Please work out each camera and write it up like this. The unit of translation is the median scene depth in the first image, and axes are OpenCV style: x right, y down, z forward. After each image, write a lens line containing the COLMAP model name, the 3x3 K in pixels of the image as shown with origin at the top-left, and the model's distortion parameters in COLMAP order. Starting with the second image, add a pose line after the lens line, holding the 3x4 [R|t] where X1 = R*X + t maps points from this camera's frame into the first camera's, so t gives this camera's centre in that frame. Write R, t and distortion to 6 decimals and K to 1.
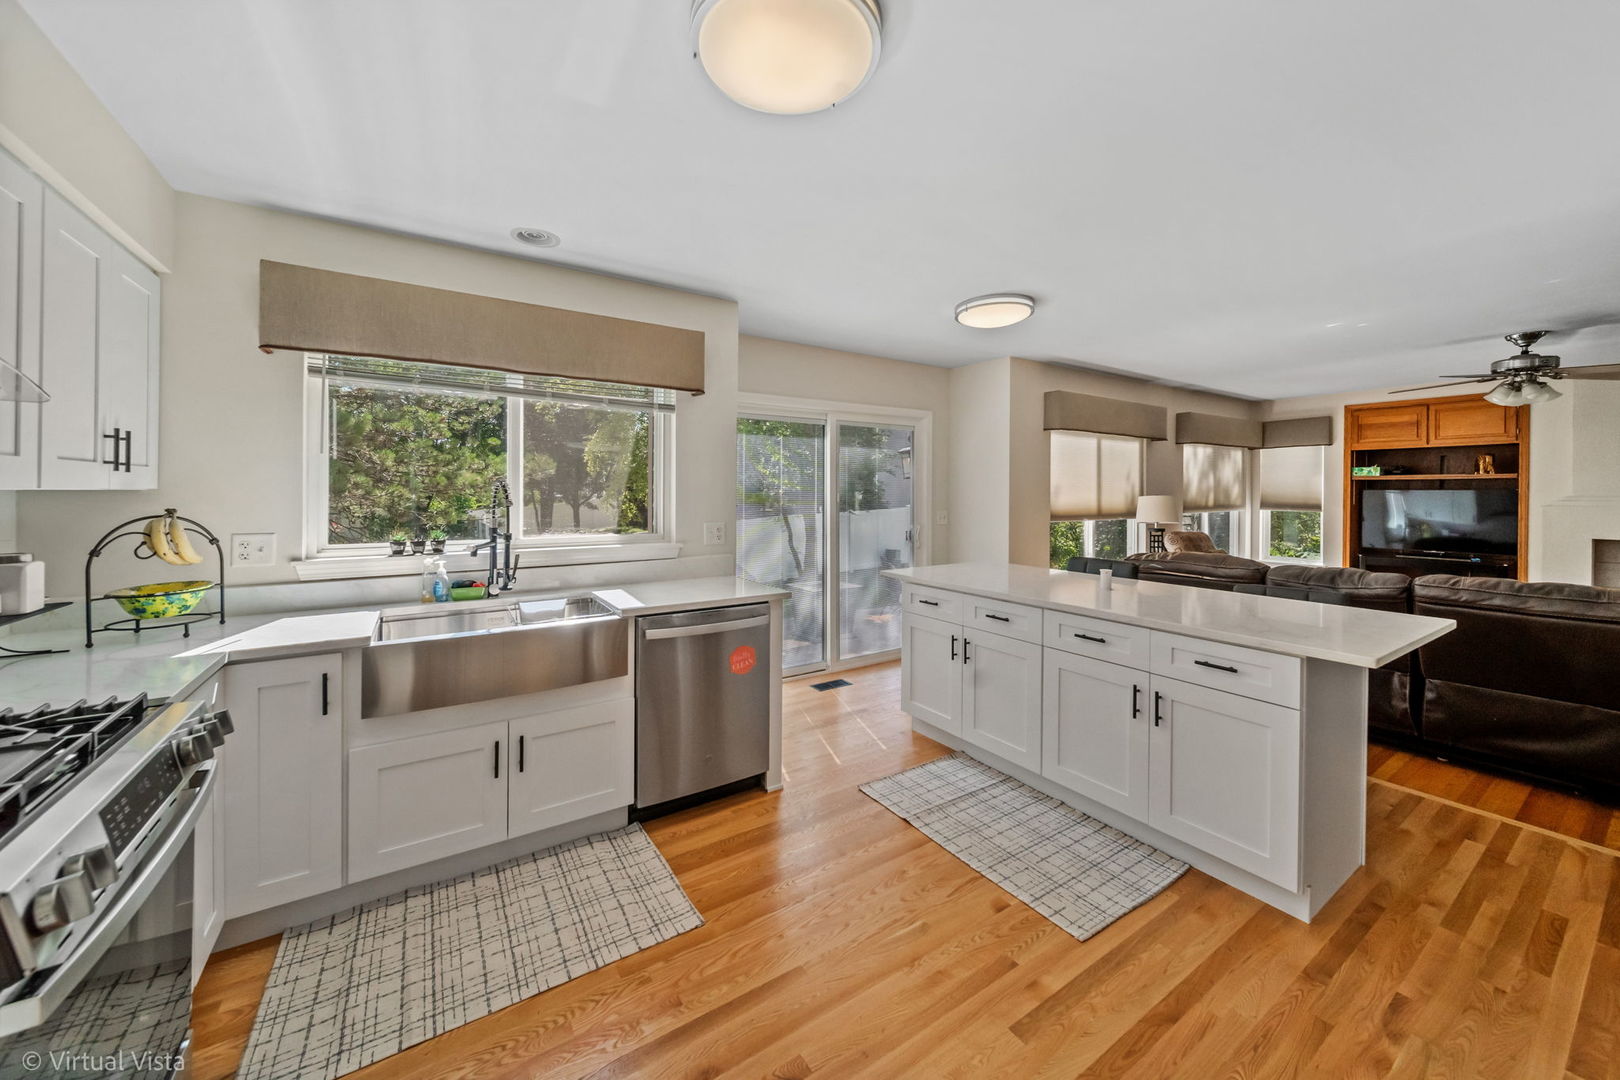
lens RADIAL K [[586.9, 0, 802.8], [0, 586.9, 497.8], [0, 0, 1]] dist [-0.000867, -0.000367]
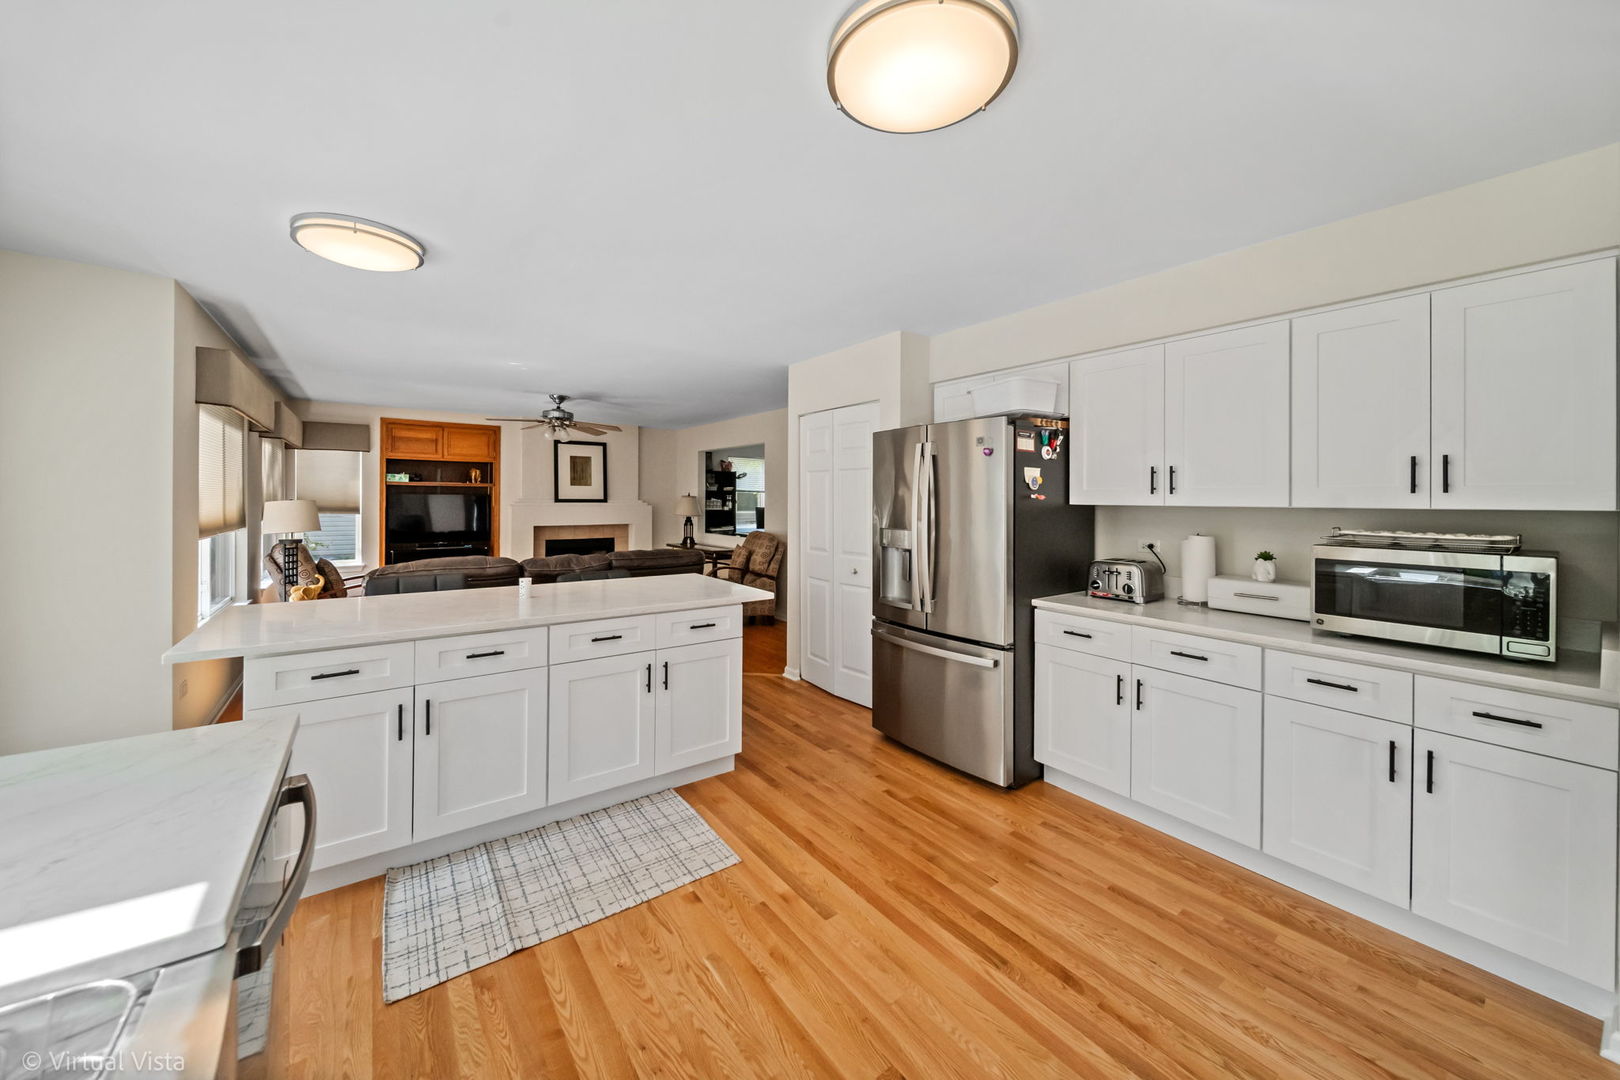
lens RADIAL K [[586.9, 0, 802.8], [0, 586.9, 497.8], [0, 0, 1]] dist [-0.000867, -0.000367]
pose [[-0.051674, -0.001277, 0.998663, -0.352316], [0.002200, 0.999997, 0.001393, -0.008547], [-0.998662, 0.002269, -0.051671, 0.422350]]
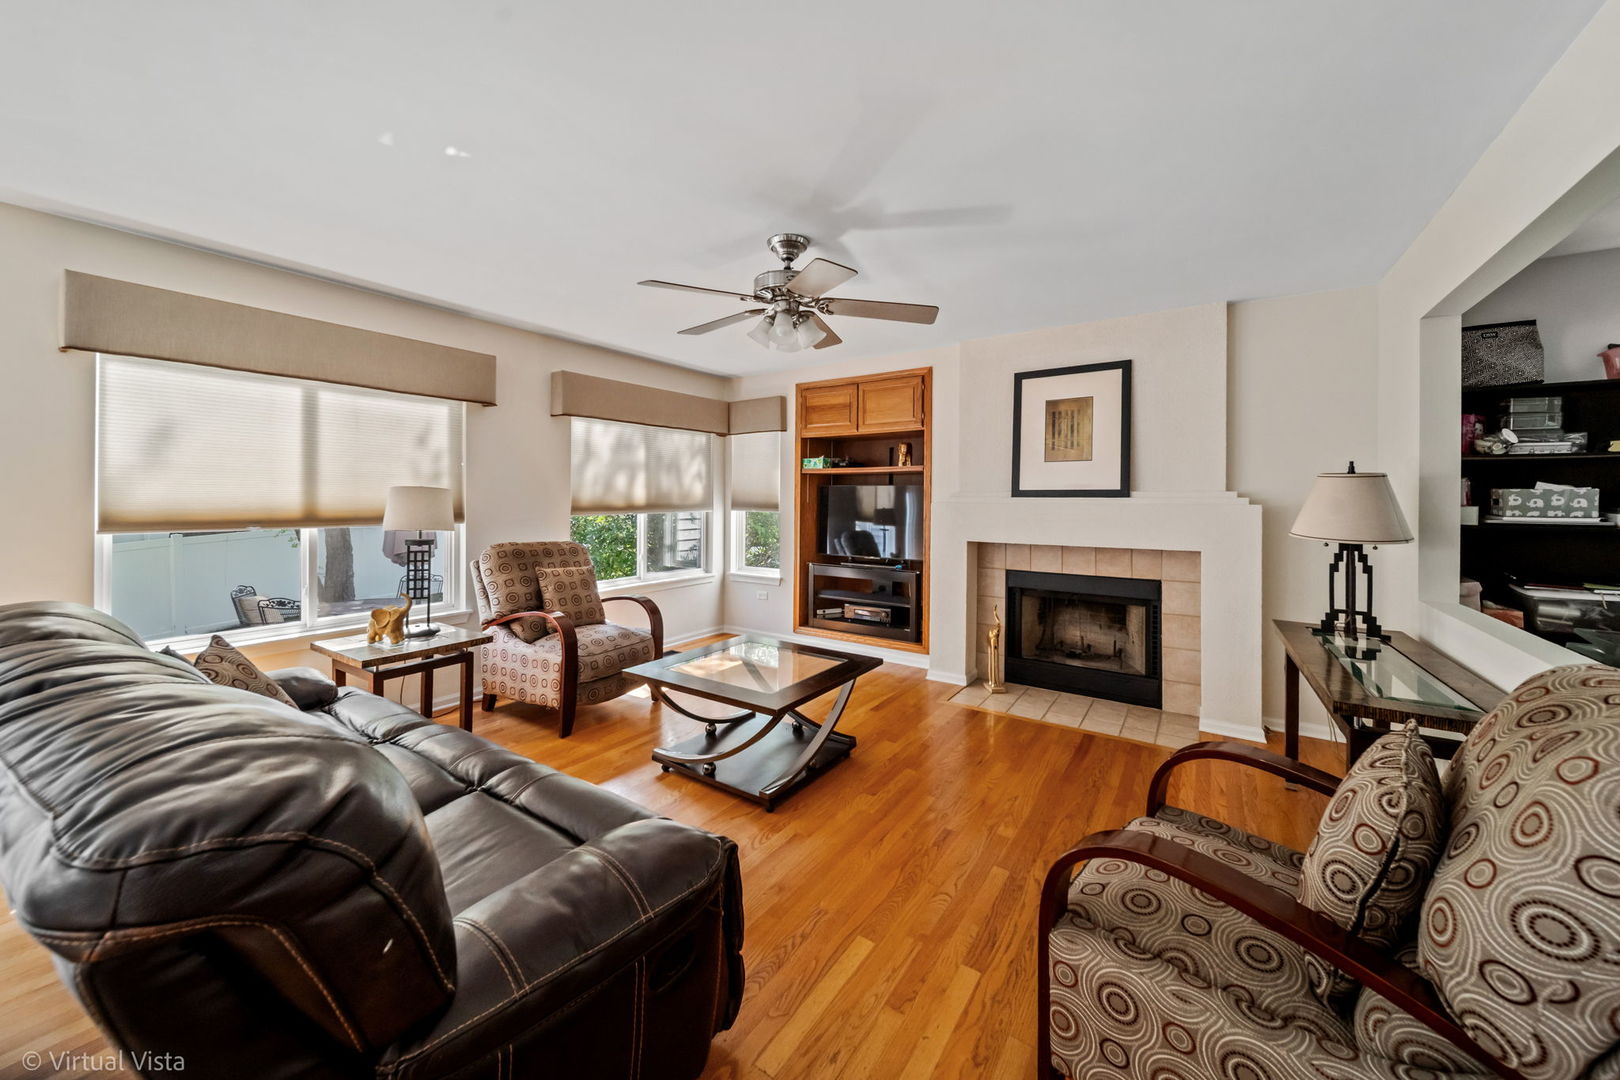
lens RADIAL K [[586.9, 0, 802.8], [0, 586.9, 497.8], [0, 0, 1]] dist [-0.000867, -0.000367]
pose [[0.920569, 0.003332, 0.390566, 0.979034], [0.000505, 0.999953, -0.009720, 0.018802], [-0.390580, 0.009145, 0.920523, 0.378398]]
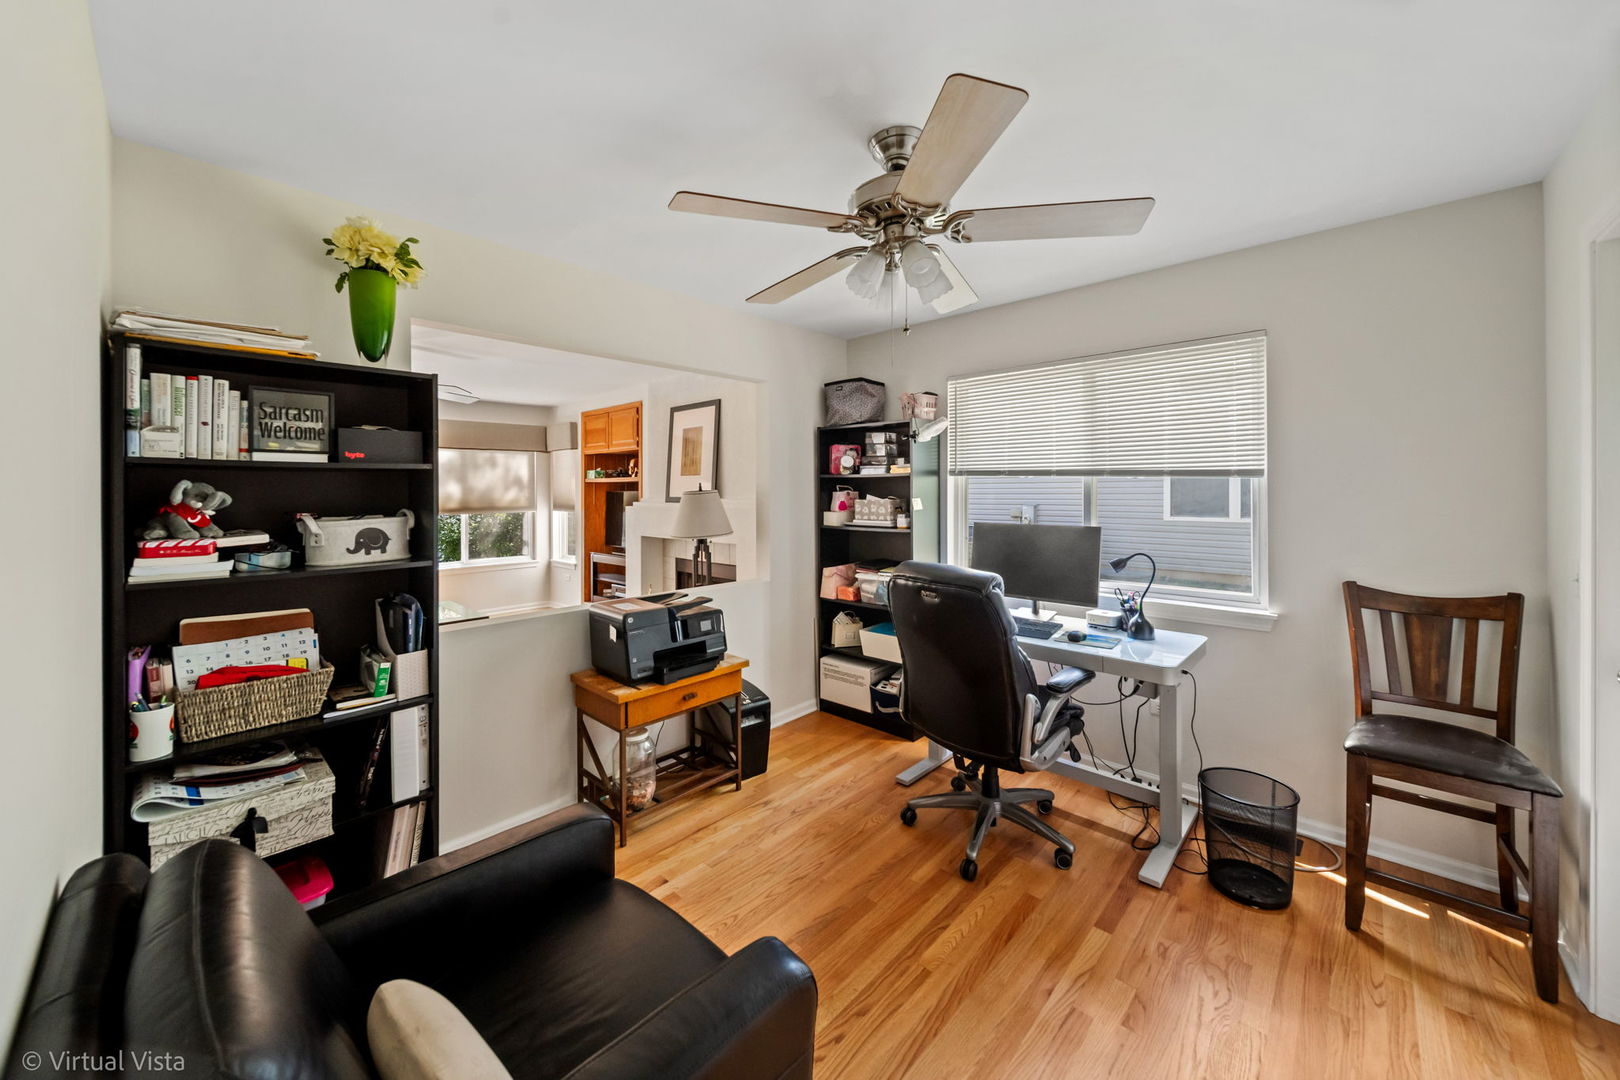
lens RADIAL K [[586.9, 0, 802.8], [0, 586.9, 497.8], [0, 0, 1]] dist [-0.000867, -0.000367]
pose [[0.968386, -0.011625, 0.249187, 1.676368], [0.010909, 0.999931, 0.004255, -0.004994], [-0.249219, -0.001402, 0.968446, -0.196279]]
